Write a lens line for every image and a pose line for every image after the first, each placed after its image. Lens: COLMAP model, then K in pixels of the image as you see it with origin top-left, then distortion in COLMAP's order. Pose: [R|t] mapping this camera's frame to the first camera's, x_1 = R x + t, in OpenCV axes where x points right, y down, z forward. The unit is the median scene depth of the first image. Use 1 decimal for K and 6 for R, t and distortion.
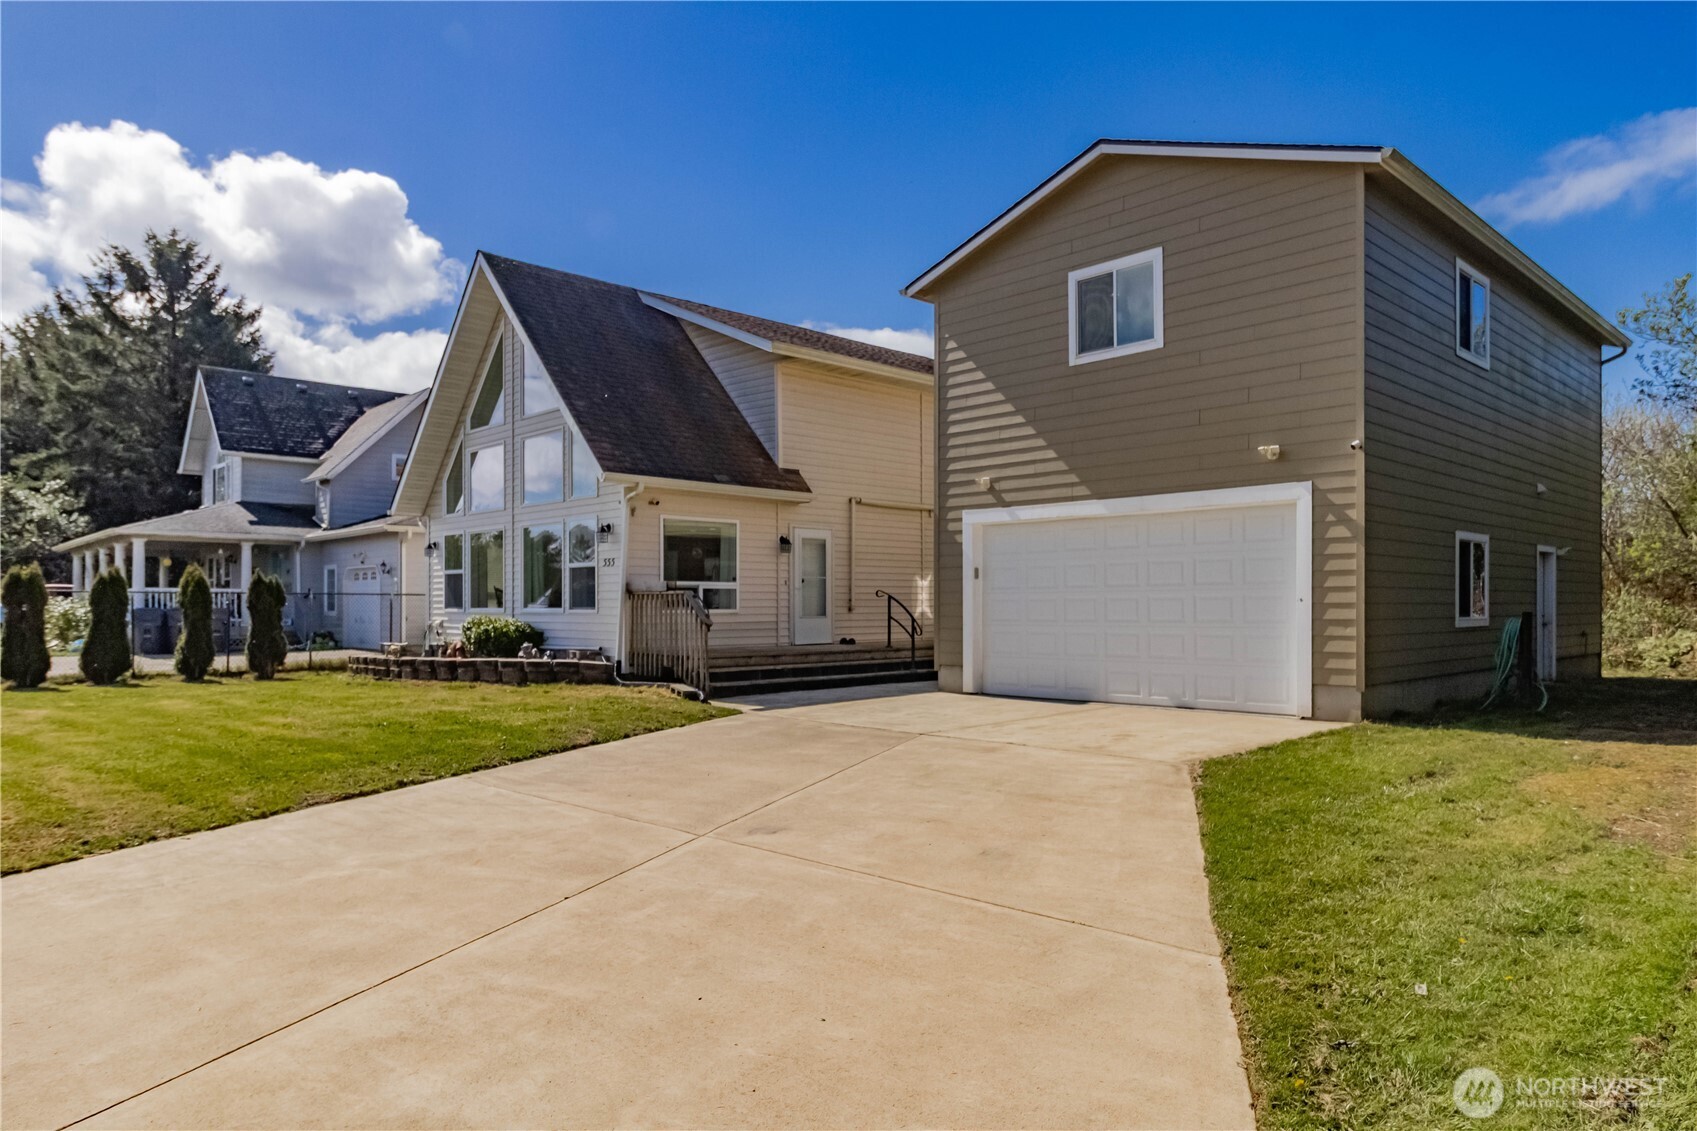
lens RADIAL K [[1078.0, 0, 851.7], [0, 1078.0, 582.9], [0, 0, 1]] dist [0.001904, 0.000133]
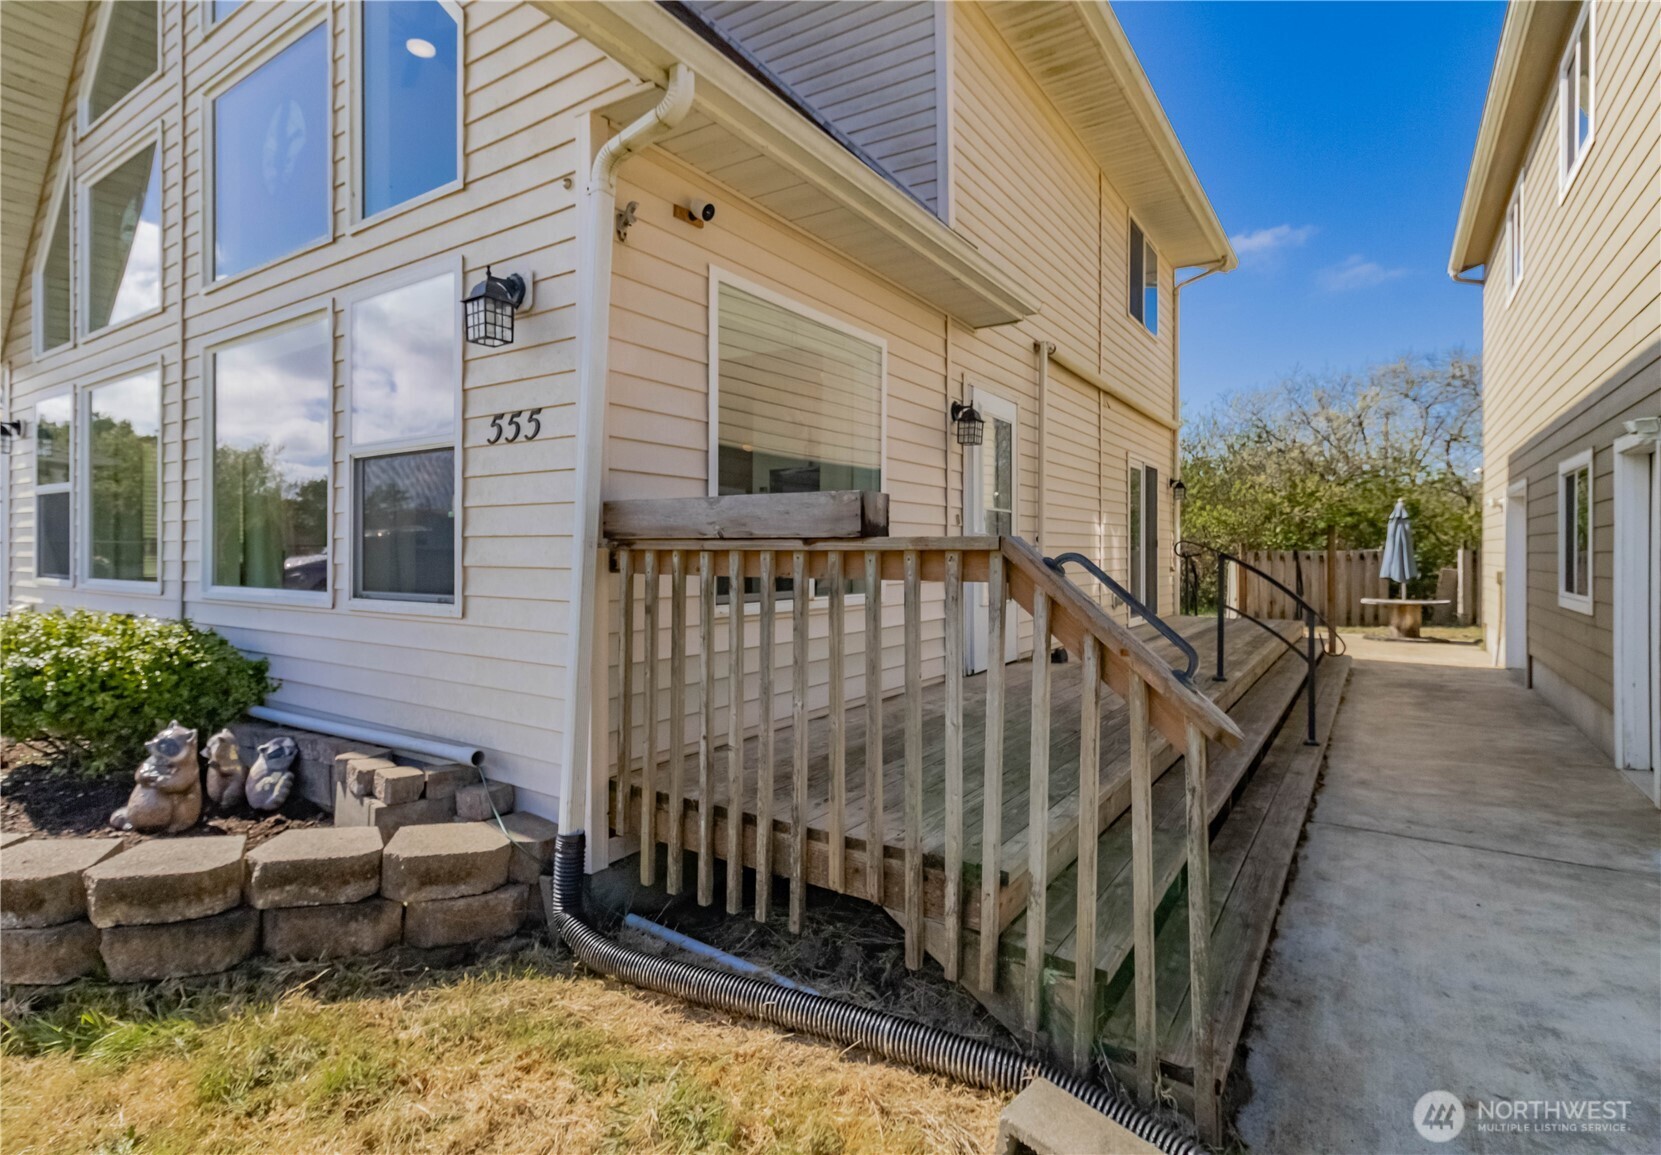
lens RADIAL K [[845.8, 0, 825.1], [0, 845.8, 559.9], [0, 0, 1]] dist [-0.002143, -0.000774]
pose [[0.973105, 0.011343, 0.230083, -0.202813], [-0.015903, 0.999712, 0.017973, 0.008384], [-0.229813, -0.021149, 0.973005, 0.799377]]
